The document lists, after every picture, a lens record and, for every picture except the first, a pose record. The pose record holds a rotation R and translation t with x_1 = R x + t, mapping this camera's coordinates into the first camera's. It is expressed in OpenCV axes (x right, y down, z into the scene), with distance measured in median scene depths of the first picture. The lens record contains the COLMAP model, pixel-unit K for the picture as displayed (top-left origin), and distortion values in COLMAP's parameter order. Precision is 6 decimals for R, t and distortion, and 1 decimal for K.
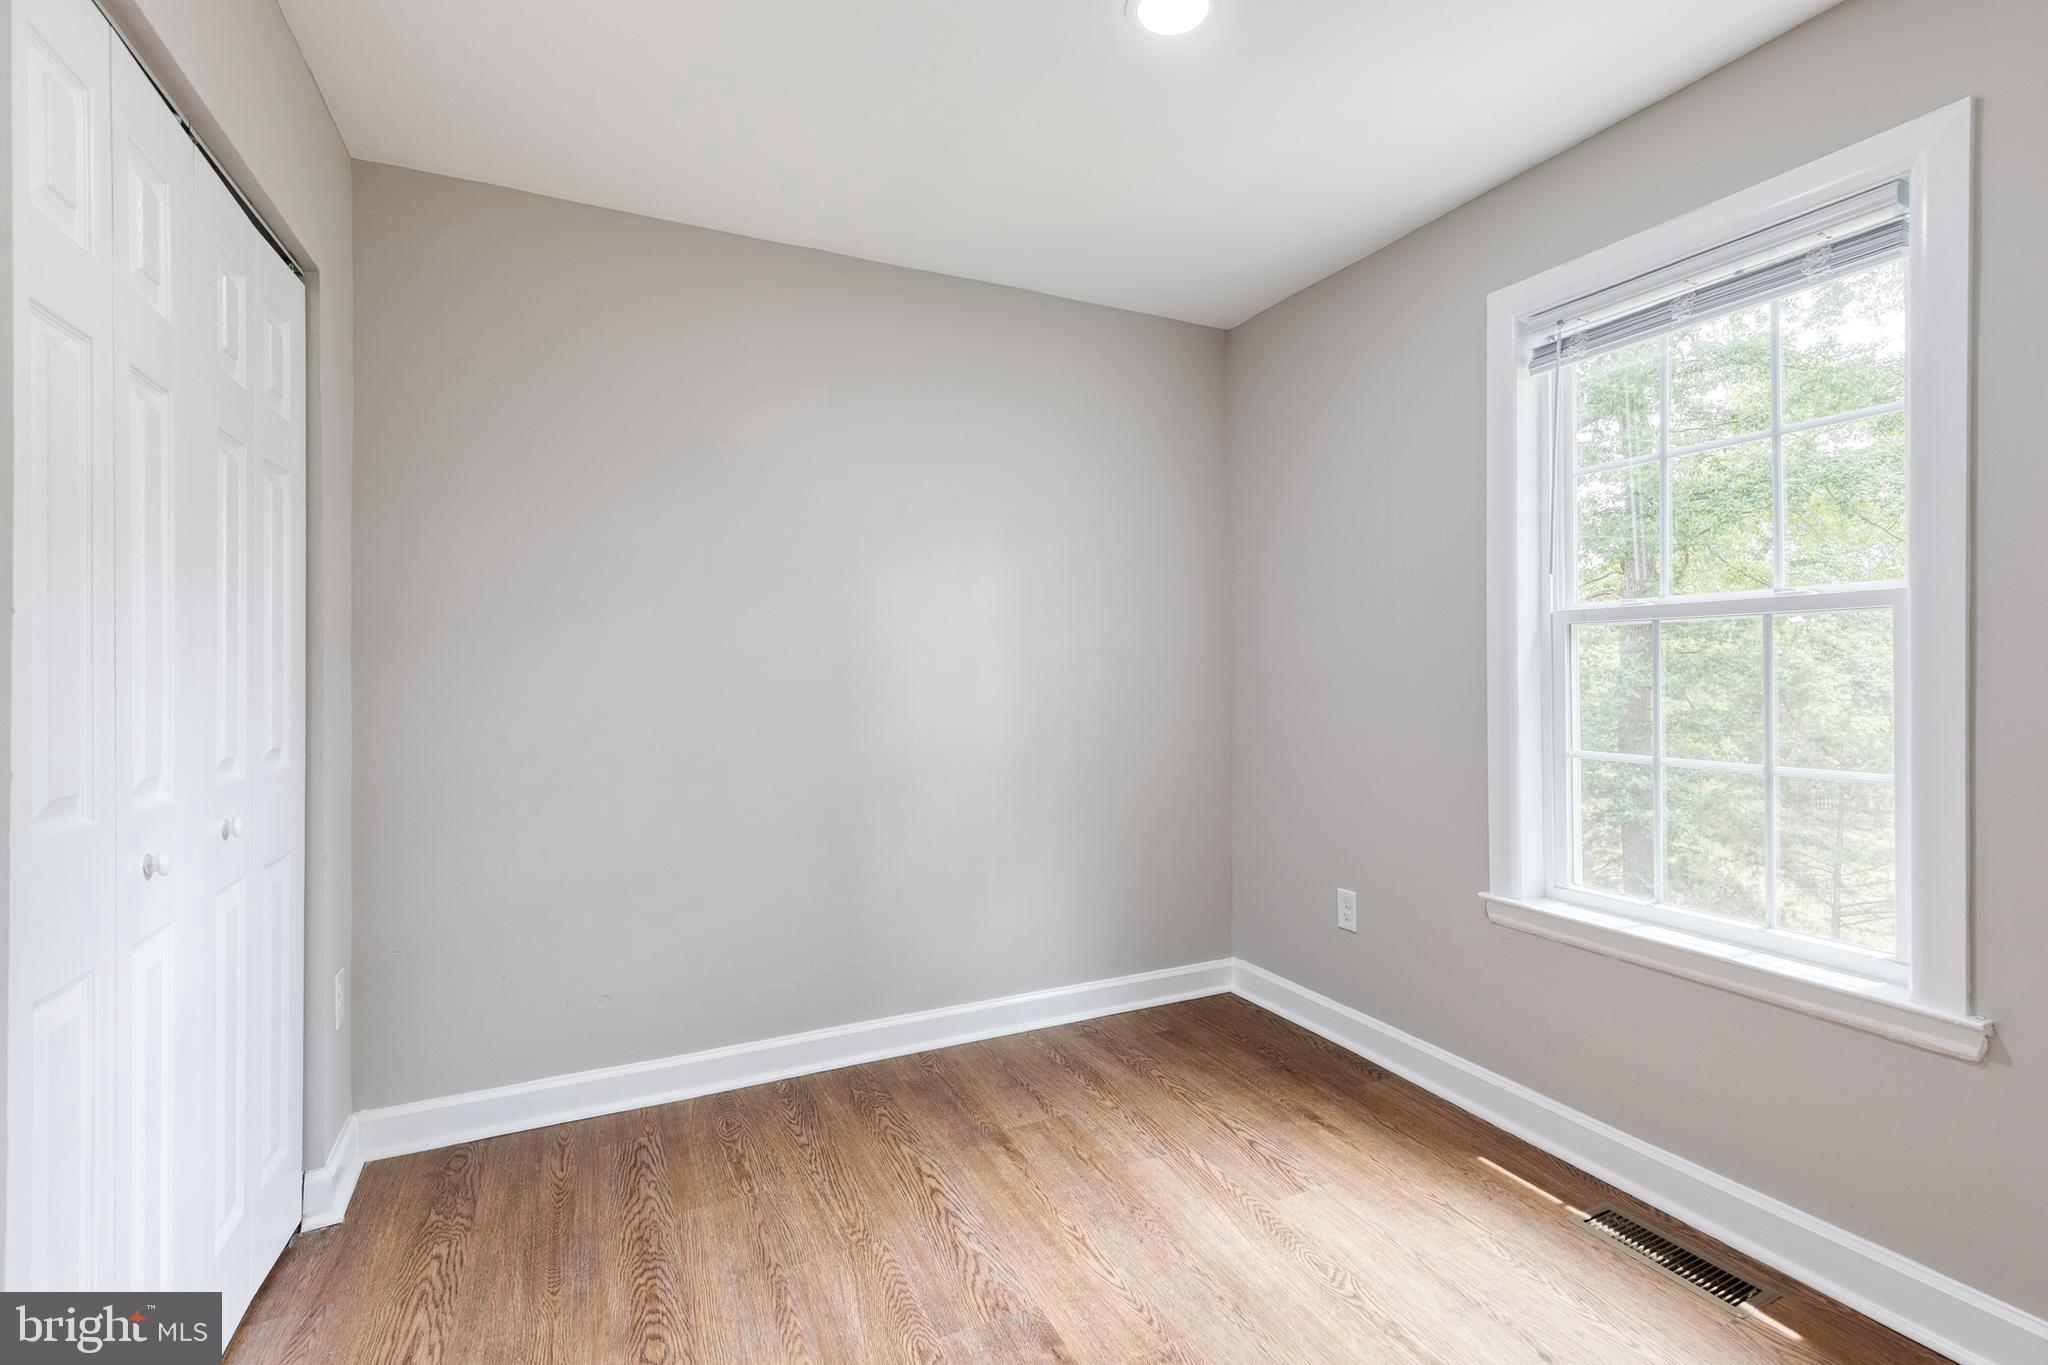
lens RADIAL K [[919.7, 0, 1031.0], [0, 919.7, 662.6], [0, 0, 1]] dist [0.003257, -0.002384]
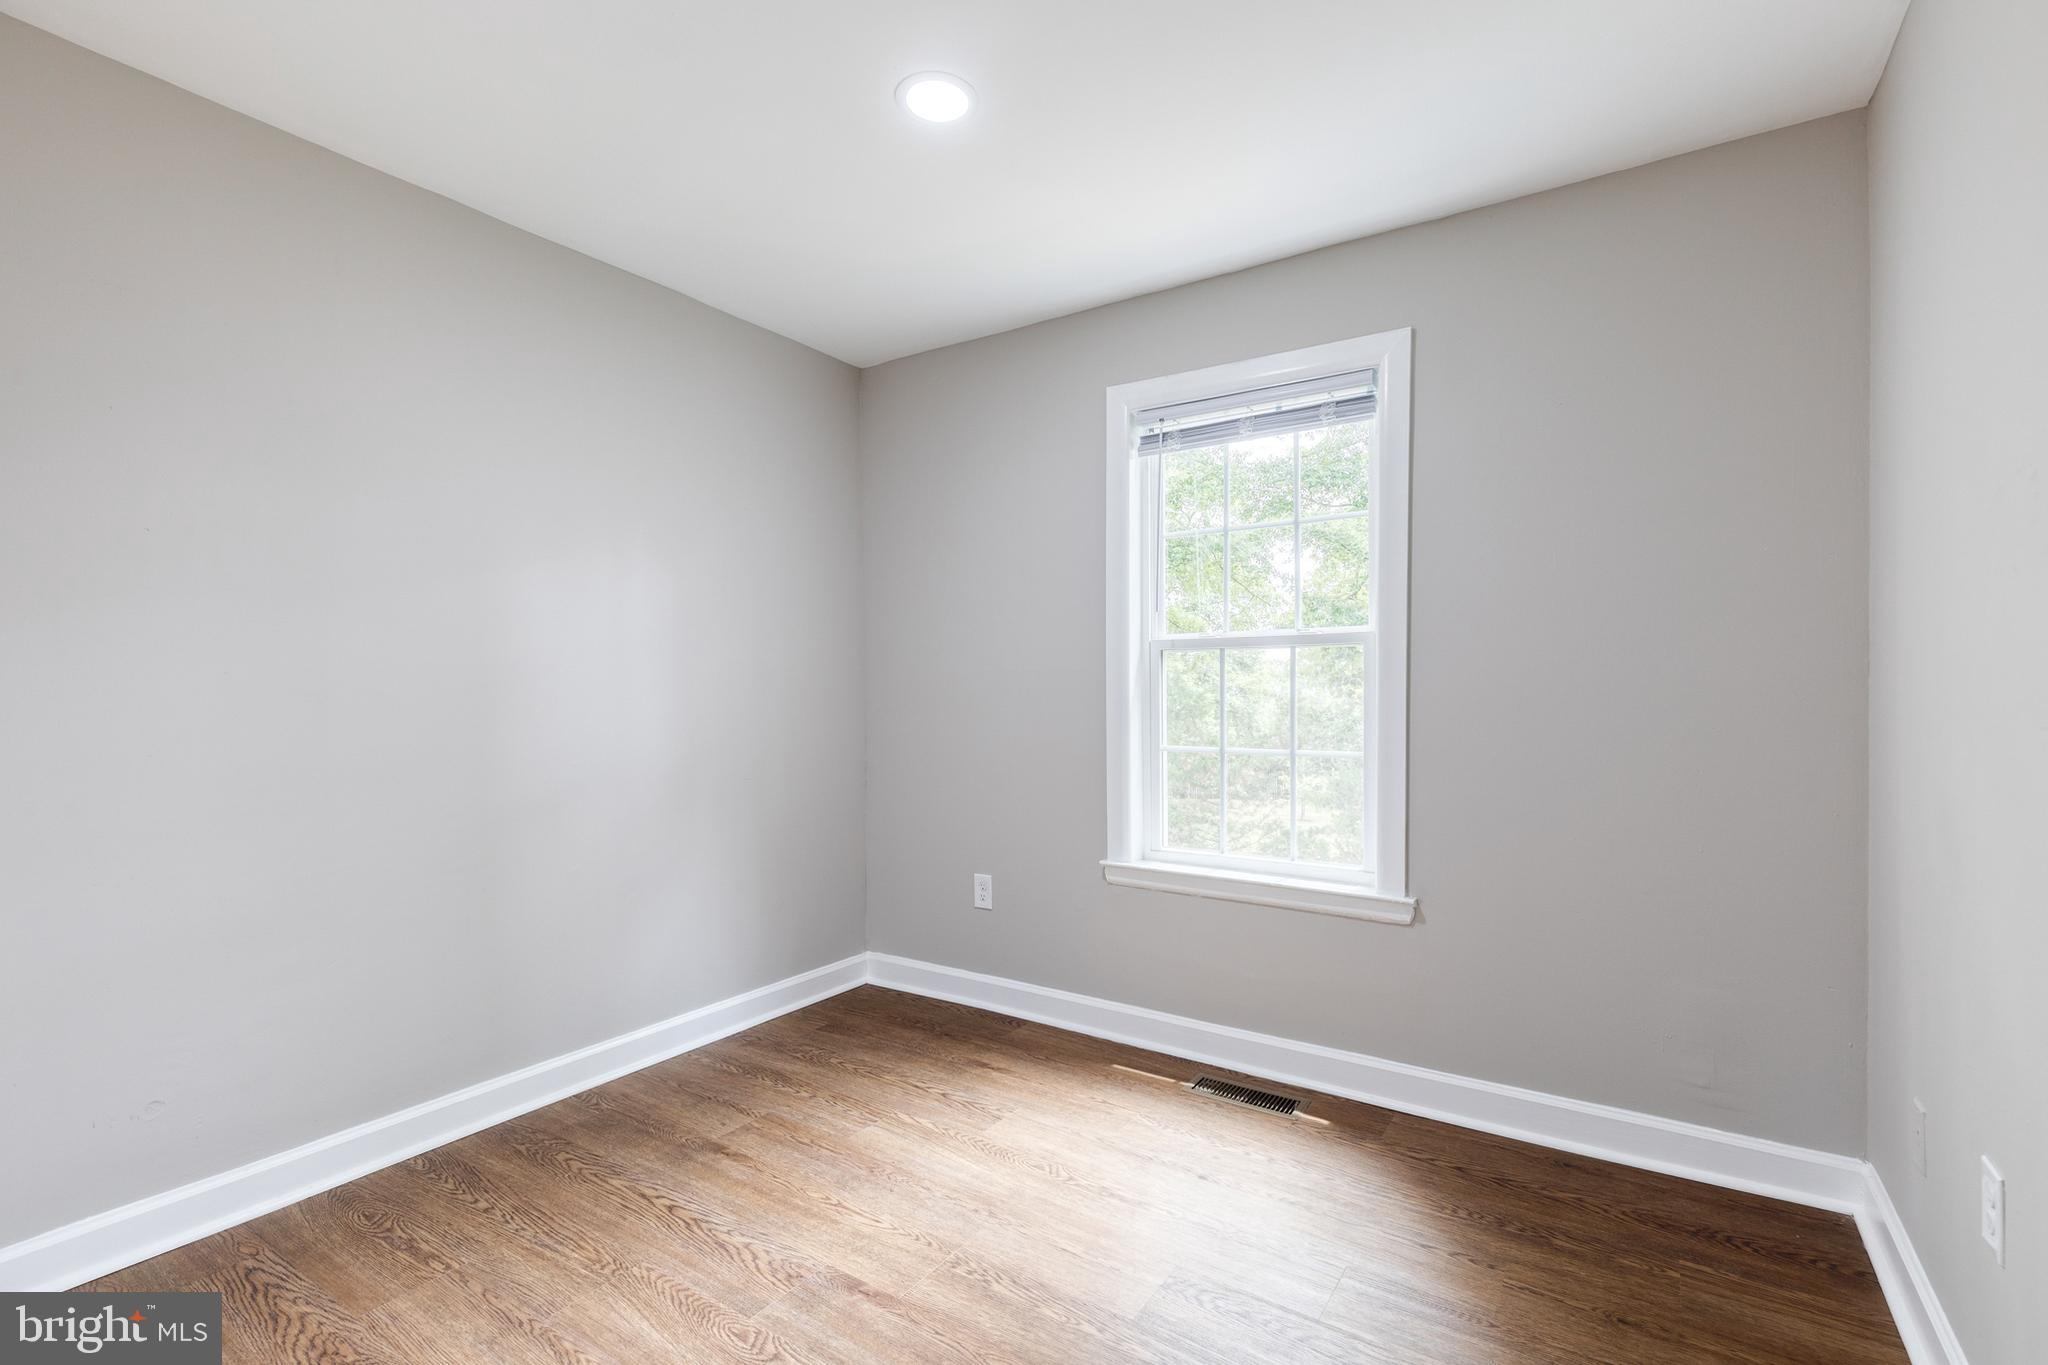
lens RADIAL K [[919.7, 0, 1022.7], [0, 919.7, 694.2], [0, 0, 1]] dist [0.003257, -0.002384]
pose [[0.862803, -0.000191, 0.505541, -0.276408], [-0.004584, 0.999956, 0.008201, 0.012341], [-0.505520, -0.009393, 0.862764, -0.038483]]
